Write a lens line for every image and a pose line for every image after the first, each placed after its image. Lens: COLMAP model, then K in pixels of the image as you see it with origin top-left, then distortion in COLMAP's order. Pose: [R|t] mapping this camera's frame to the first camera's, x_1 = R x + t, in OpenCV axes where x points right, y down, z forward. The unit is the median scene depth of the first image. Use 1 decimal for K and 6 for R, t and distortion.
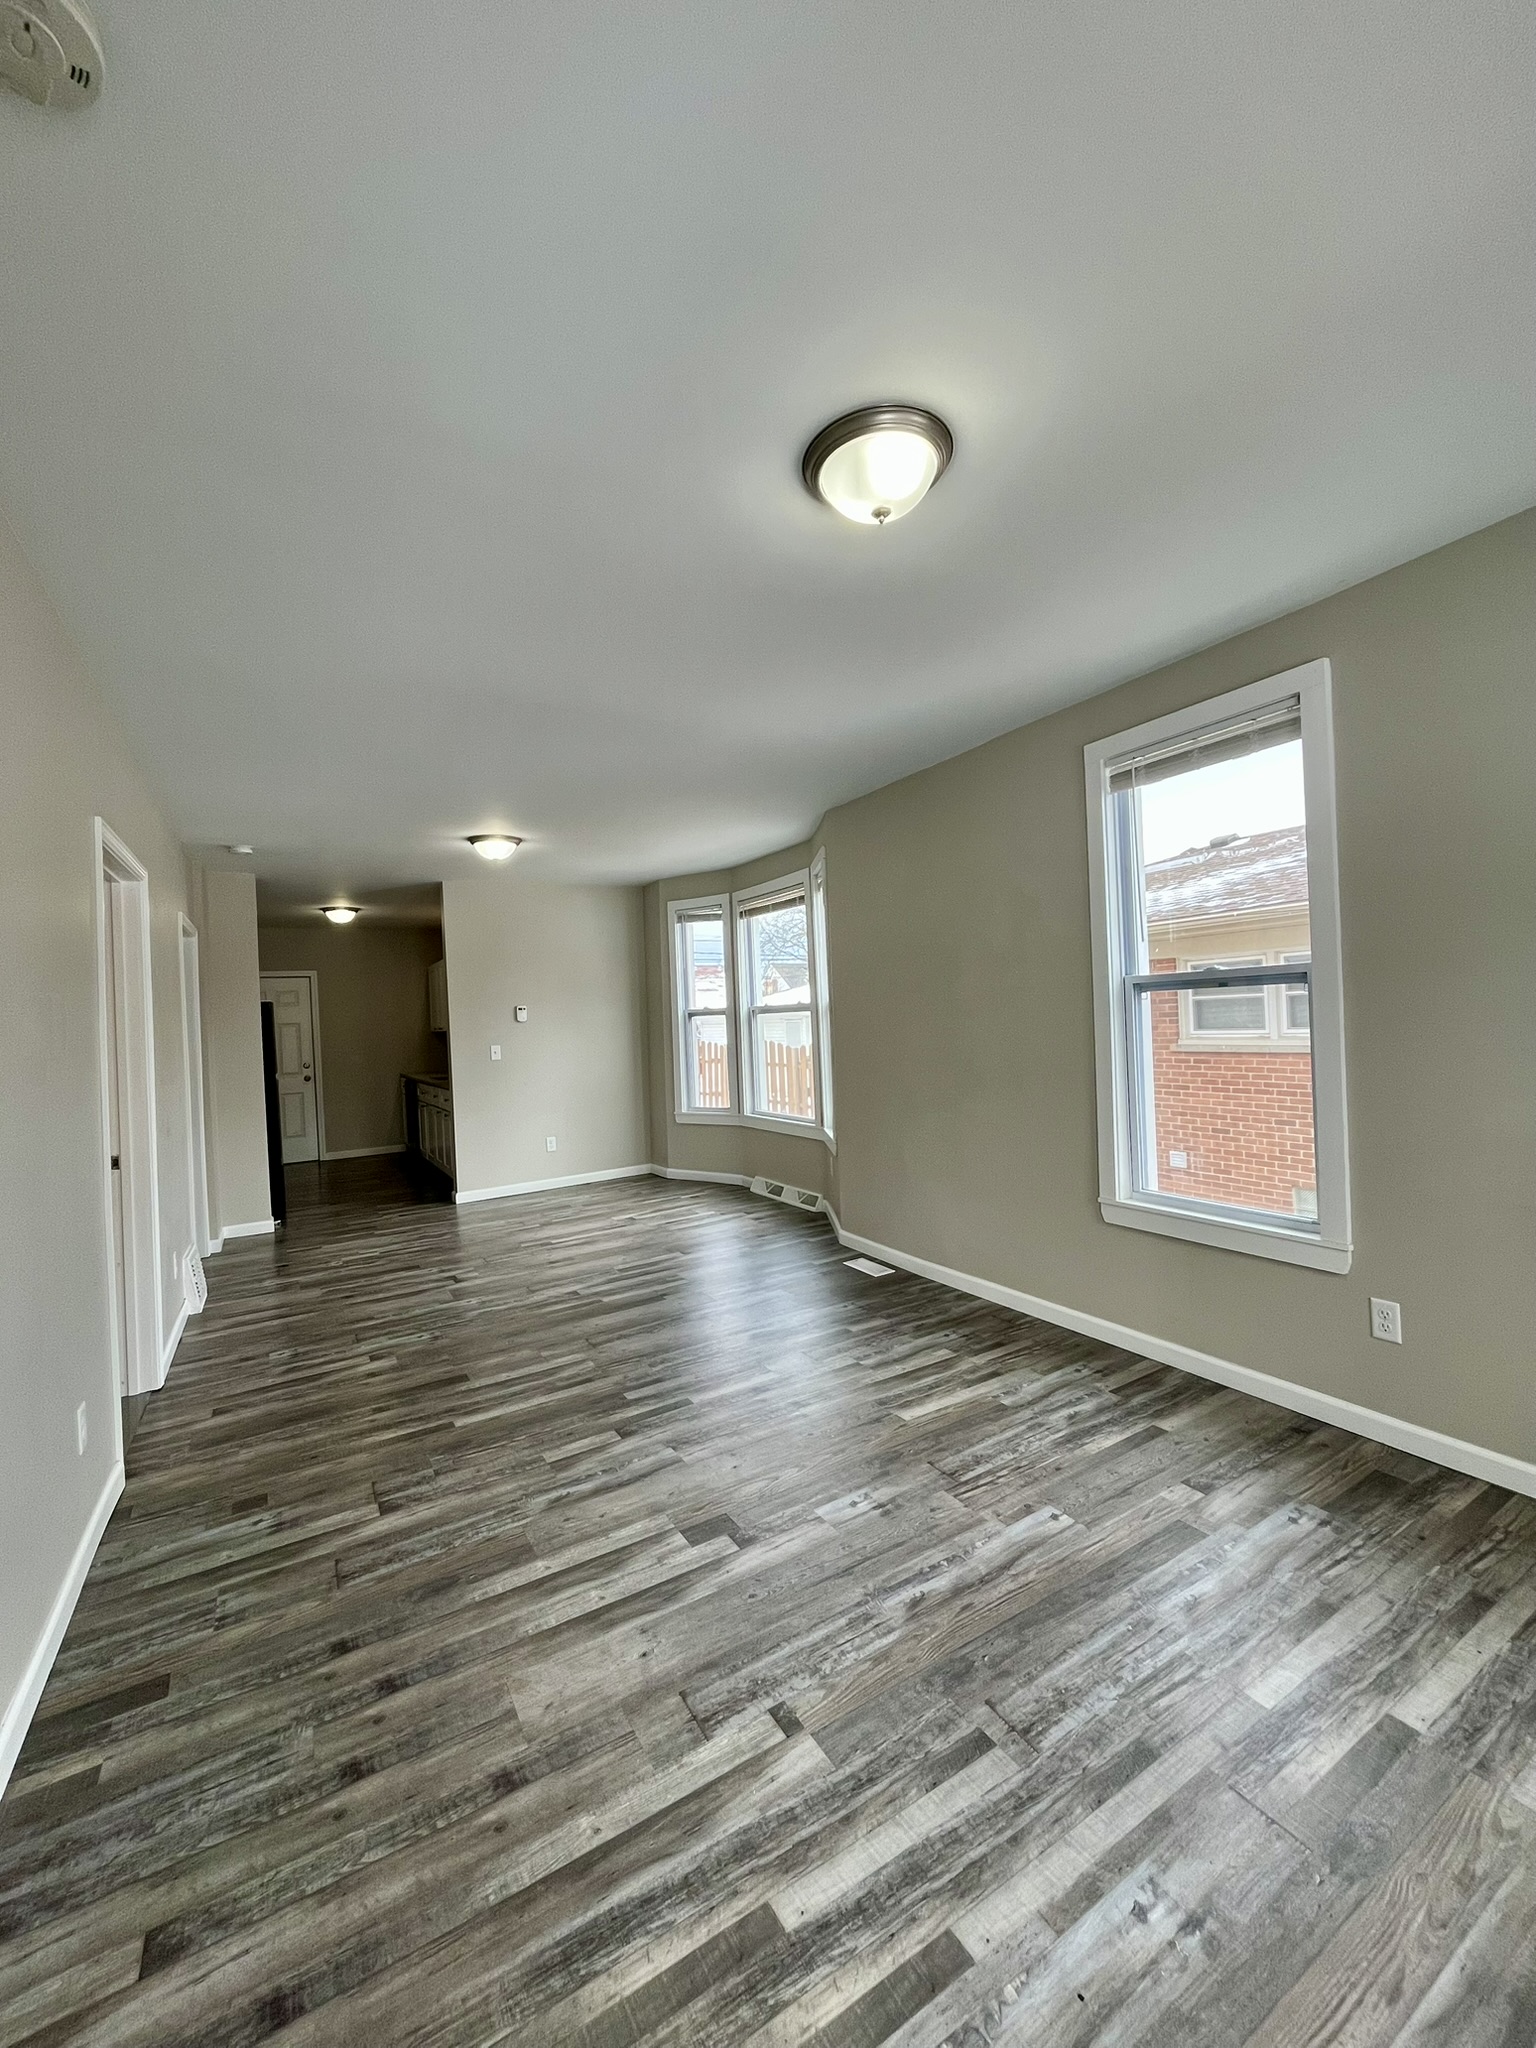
lens RADIAL K [[821.8, 0, 781.0], [0, 821.8, 1025.4], [0, 0, 1]] dist [0.002071, -0.000635]
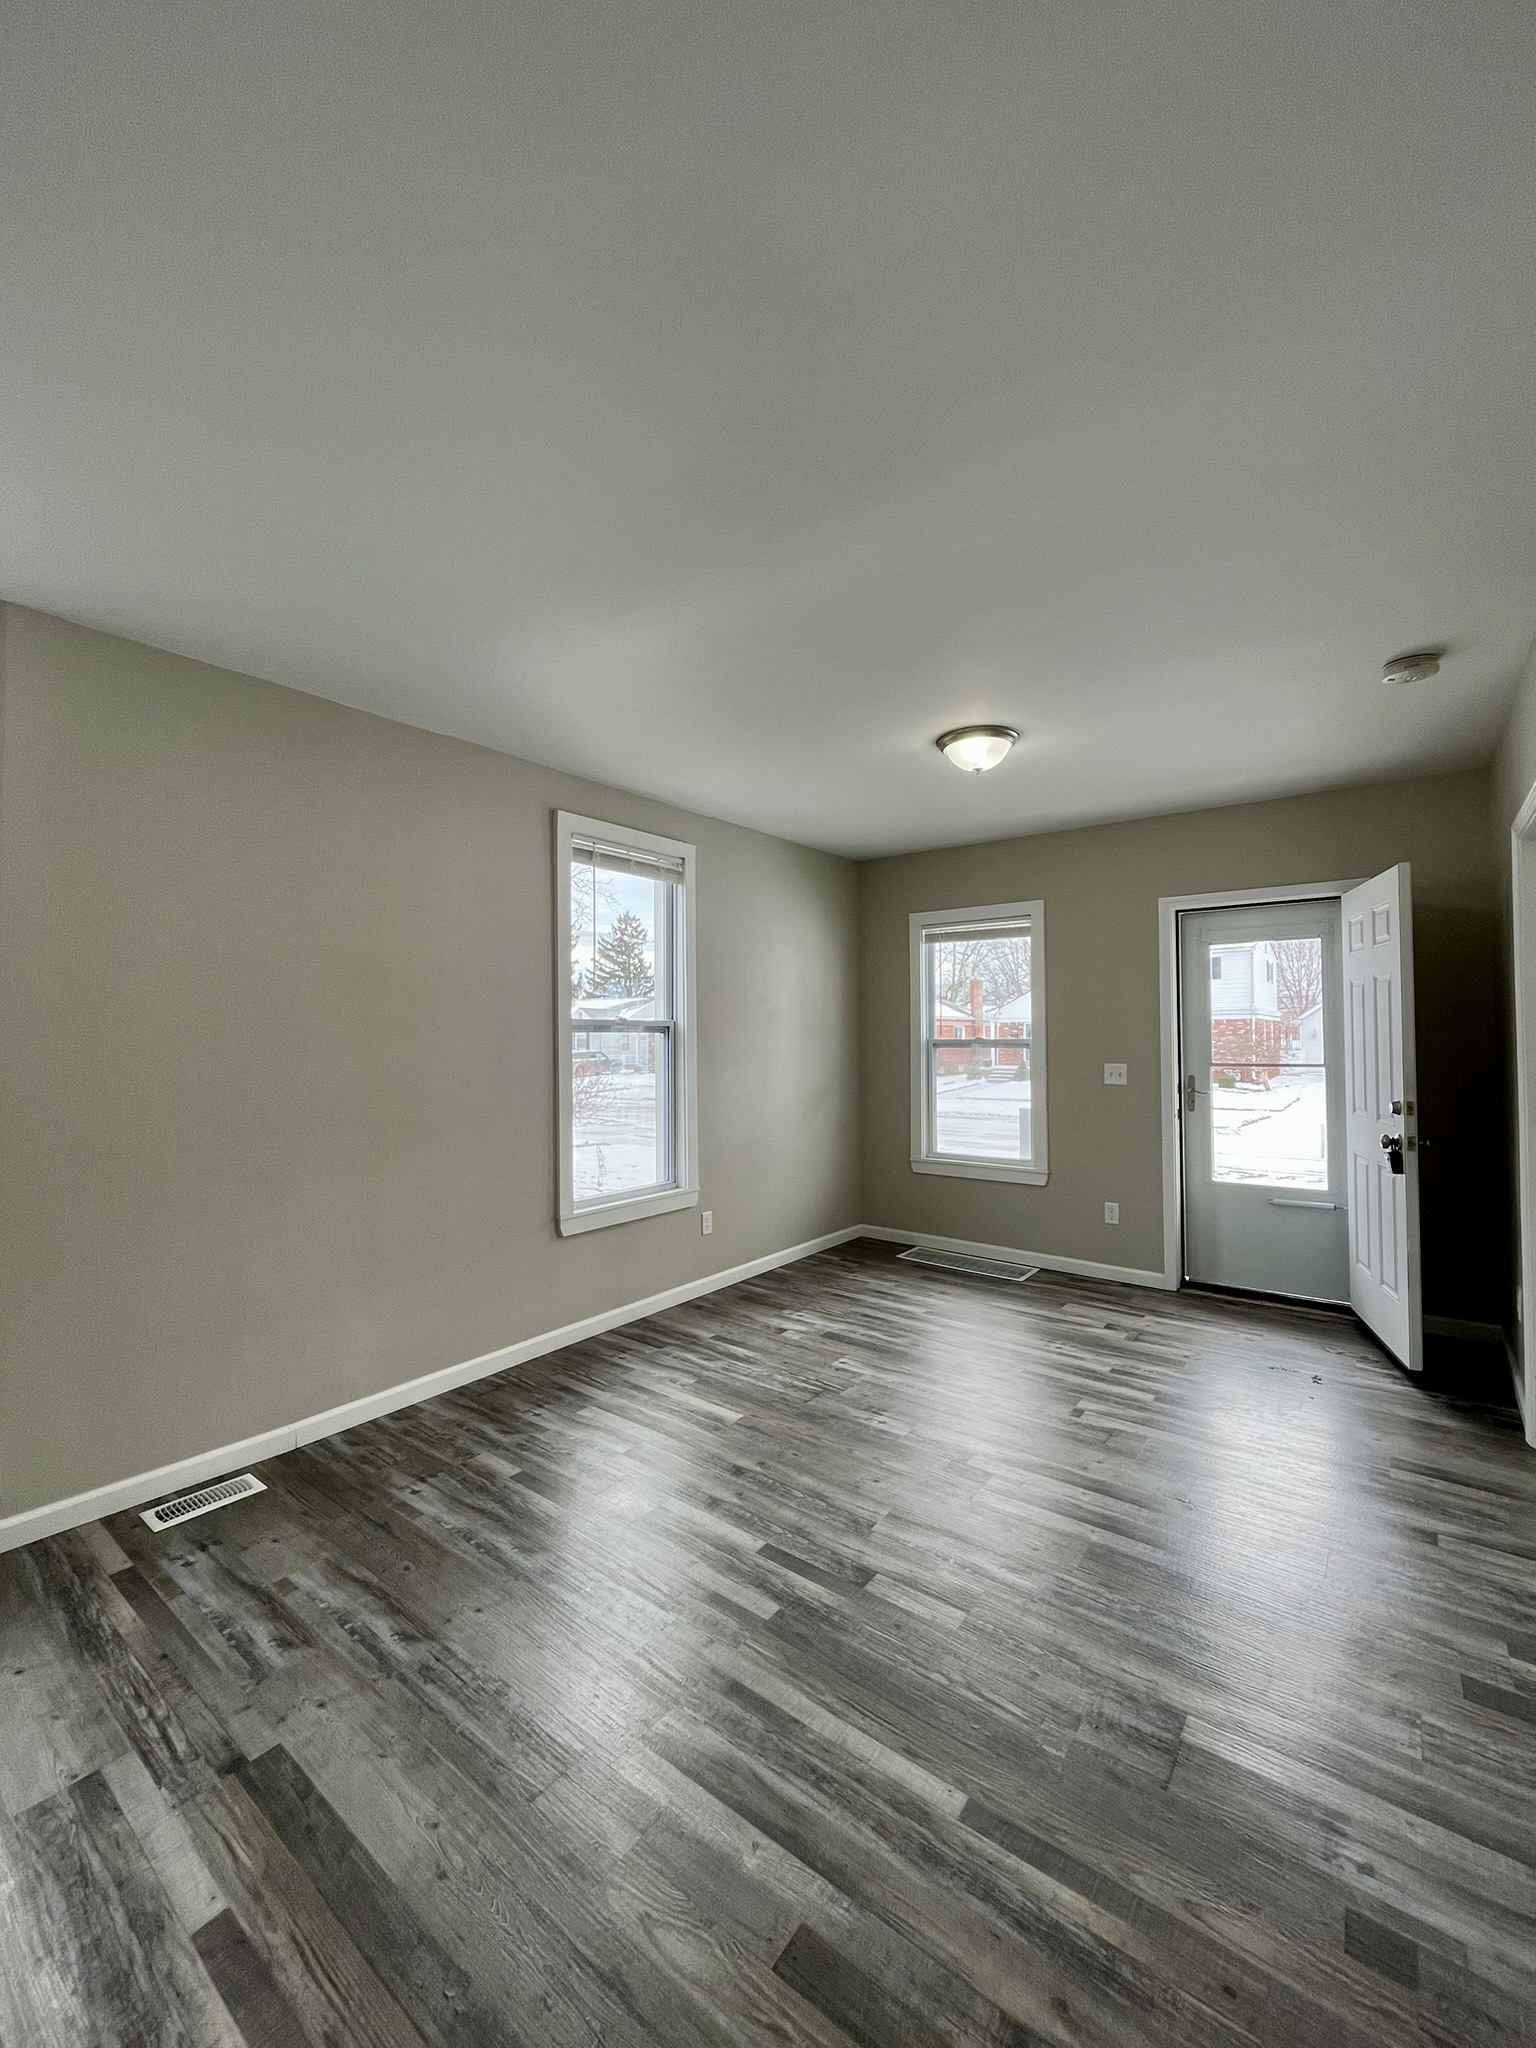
lens RADIAL K [[821.8, 0, 767.8], [0, 821.8, 1021.1], [0, 0, 1]] dist [0.002071, -0.000635]
pose [[-0.357921, 0.064896, 0.931494, -0.968045], [0.025875, 0.997888, -0.059579, 0.028668], [-0.933393, 0.002778, -0.358844, 1.456593]]
